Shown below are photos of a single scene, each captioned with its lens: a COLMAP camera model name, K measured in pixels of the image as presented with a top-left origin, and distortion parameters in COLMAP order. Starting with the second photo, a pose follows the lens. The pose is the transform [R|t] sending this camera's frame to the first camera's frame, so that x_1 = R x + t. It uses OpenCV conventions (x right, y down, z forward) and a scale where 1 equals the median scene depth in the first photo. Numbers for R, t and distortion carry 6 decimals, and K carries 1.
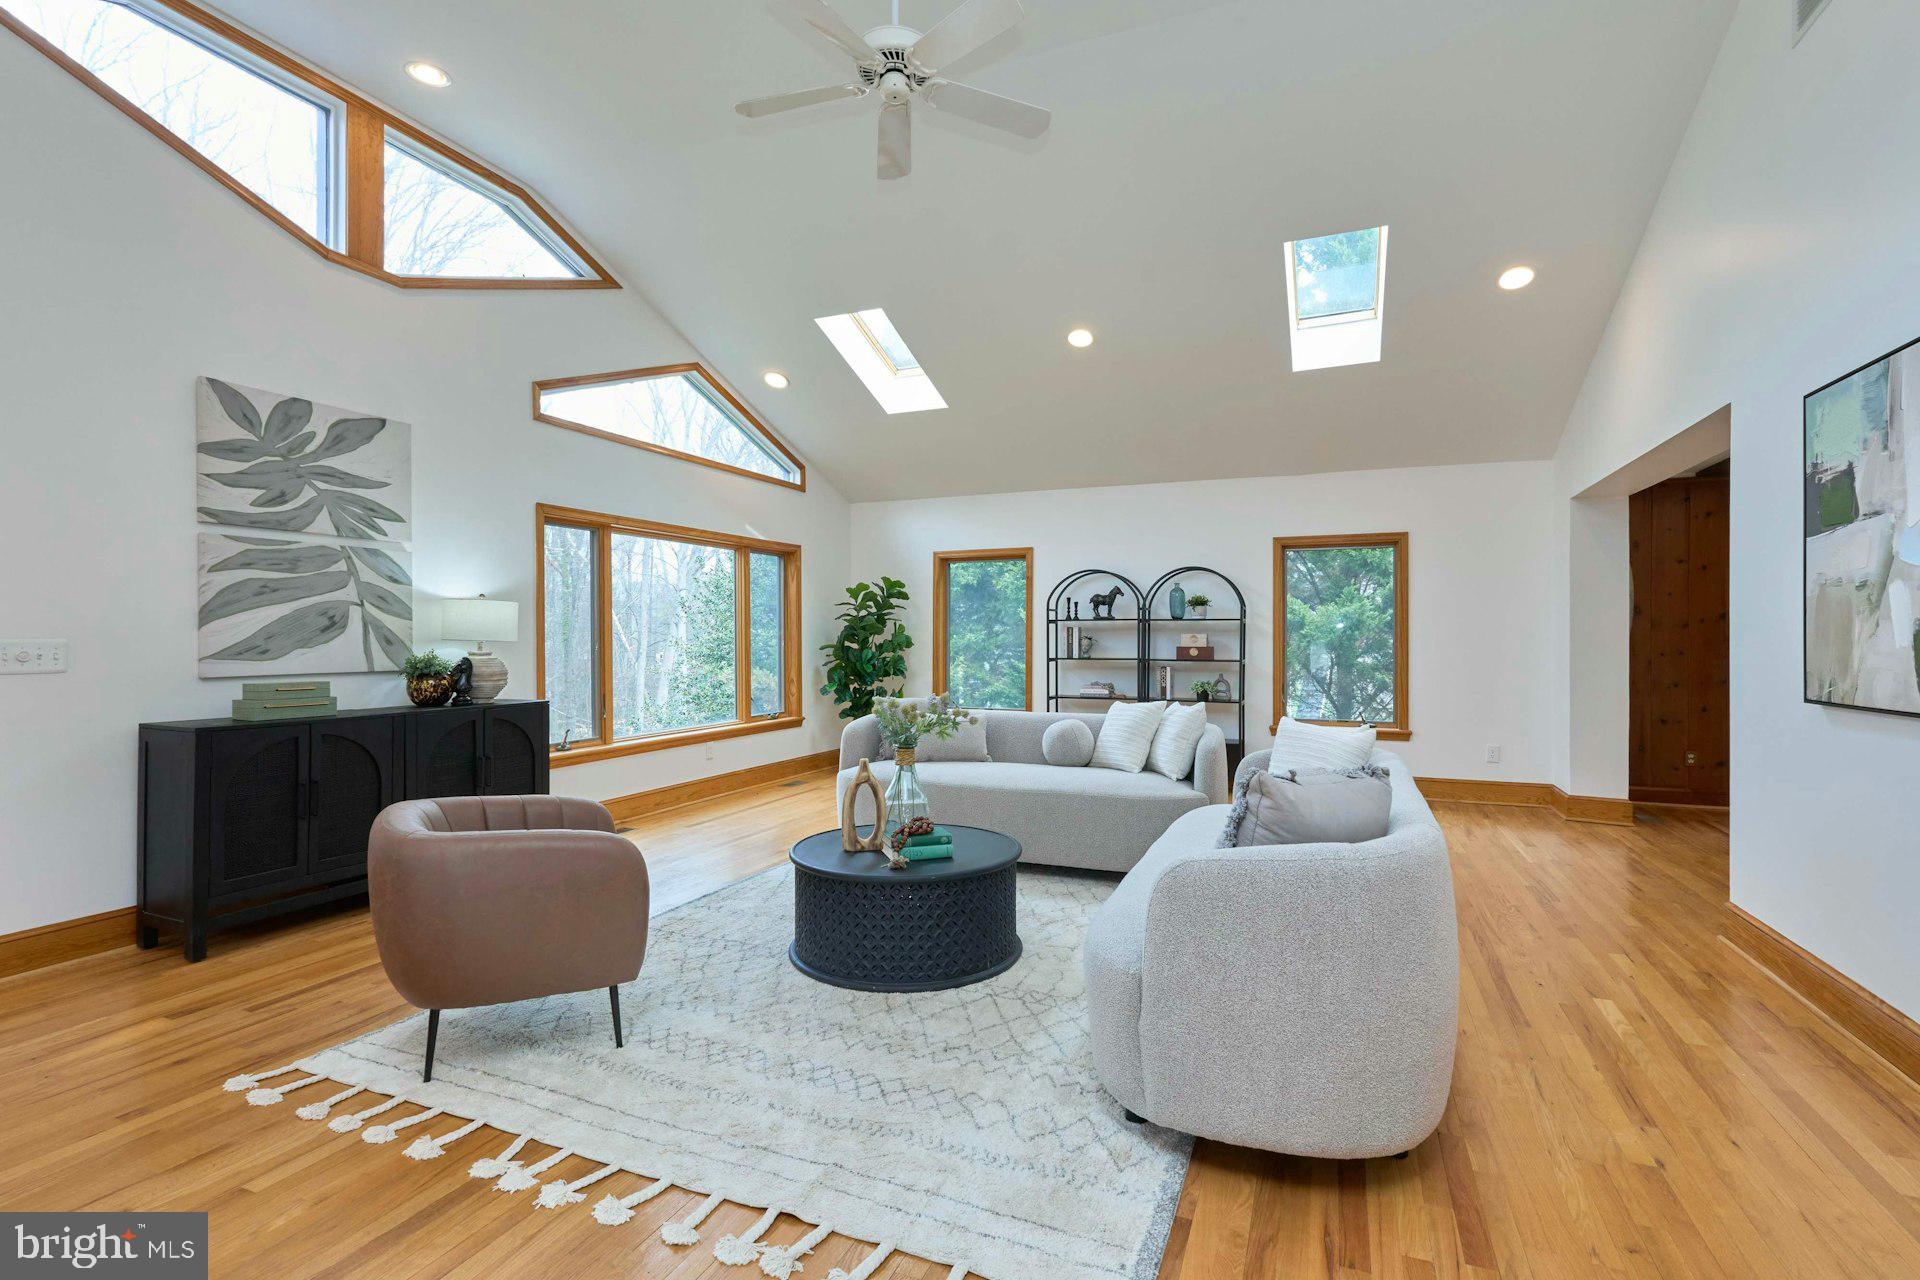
lens RADIAL K [[886.5, 0, 949.5], [0, 886.5, 650.9], [0, 0, 1]] dist [0.000951, 0.000204]
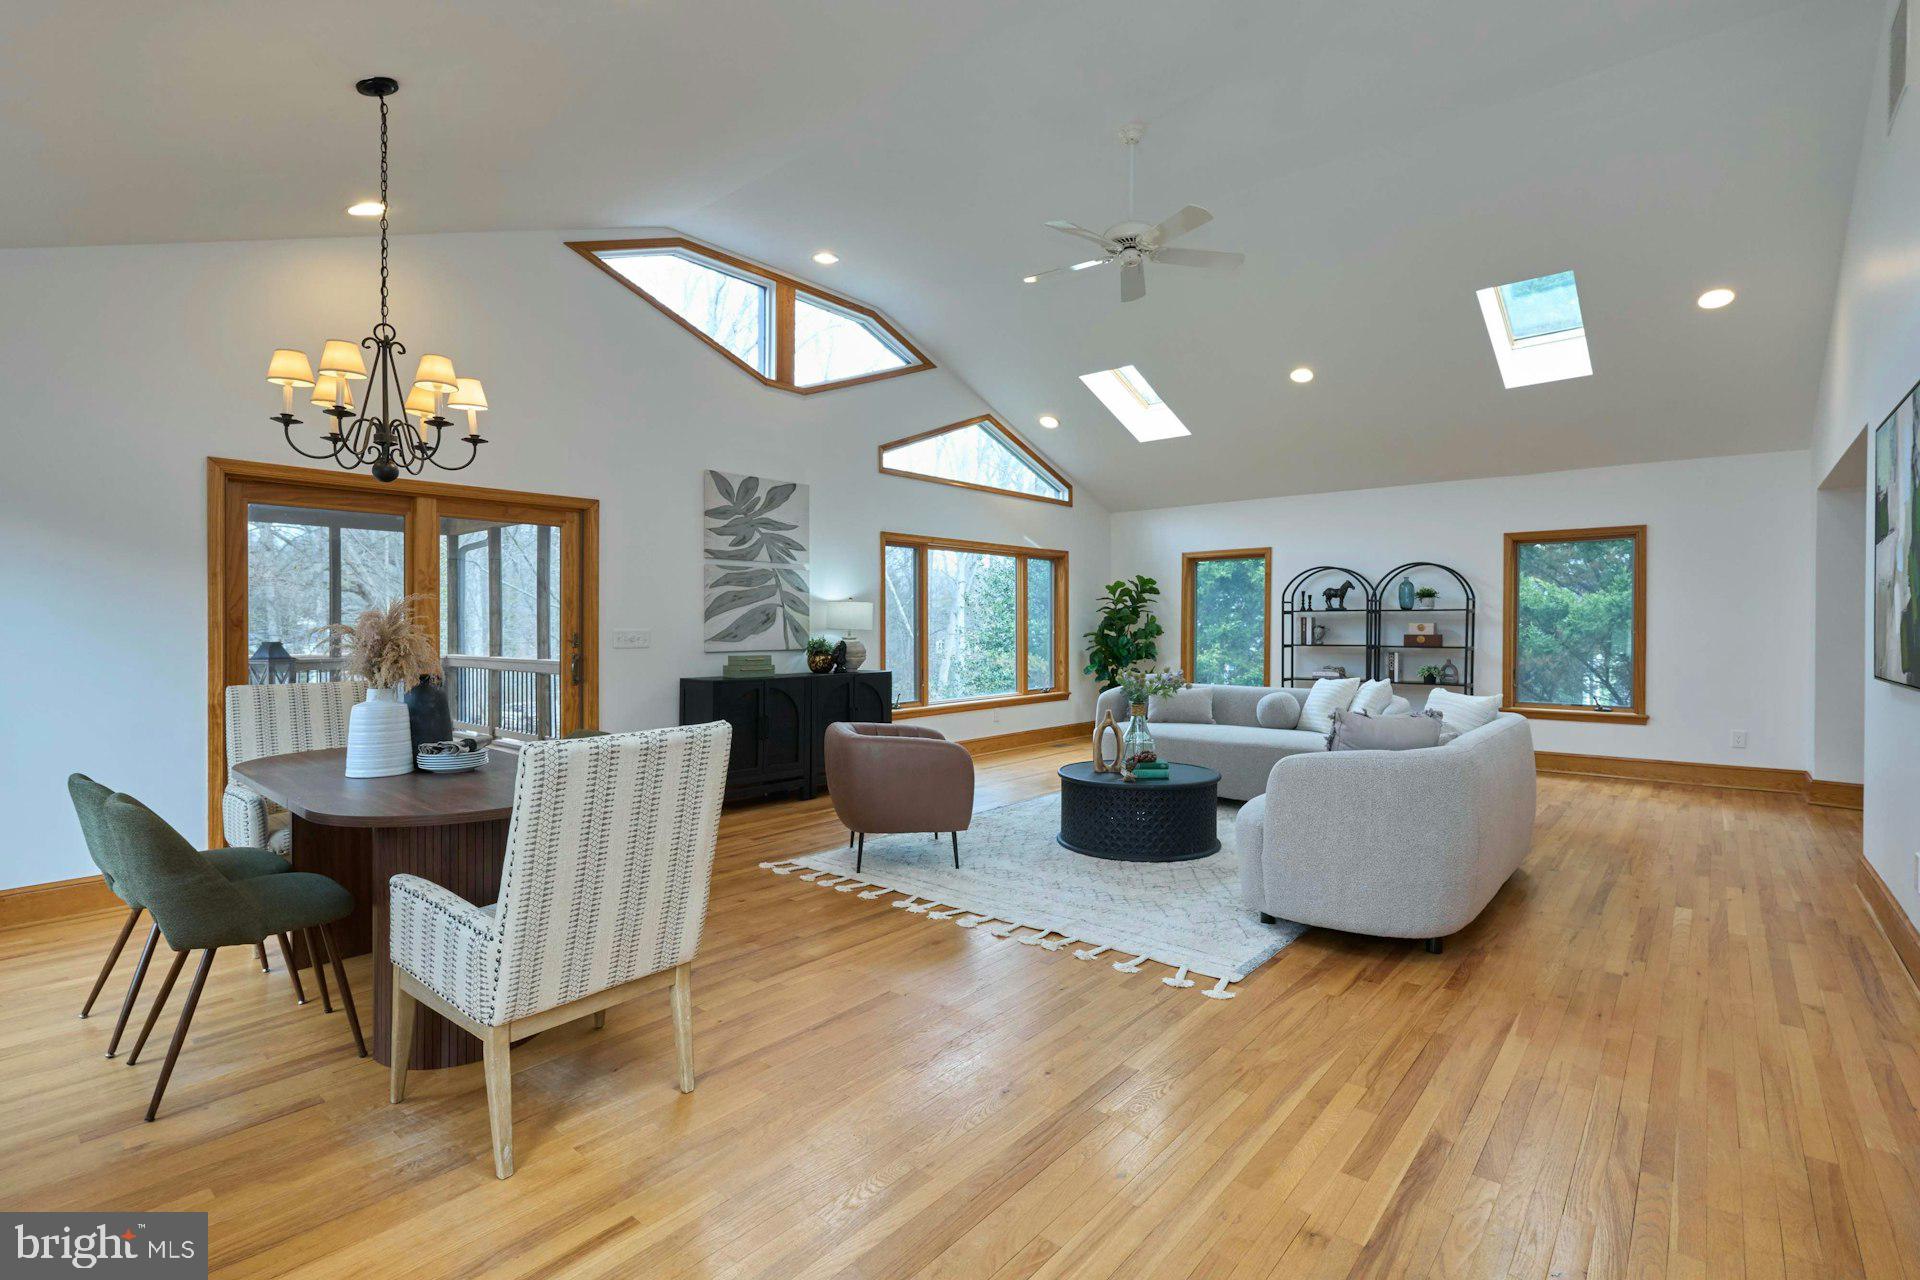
lens RADIAL K [[886.5, 0, 949.5], [0, 886.5, 650.9], [0, 0, 1]] dist [0.000951, 0.000204]
pose [[0.954708, 0.006553, -0.297472, 0.065204], [-0.002787, 0.999911, 0.013082, 0.004343], [0.297531, -0.011661, 0.954641, -0.351231]]
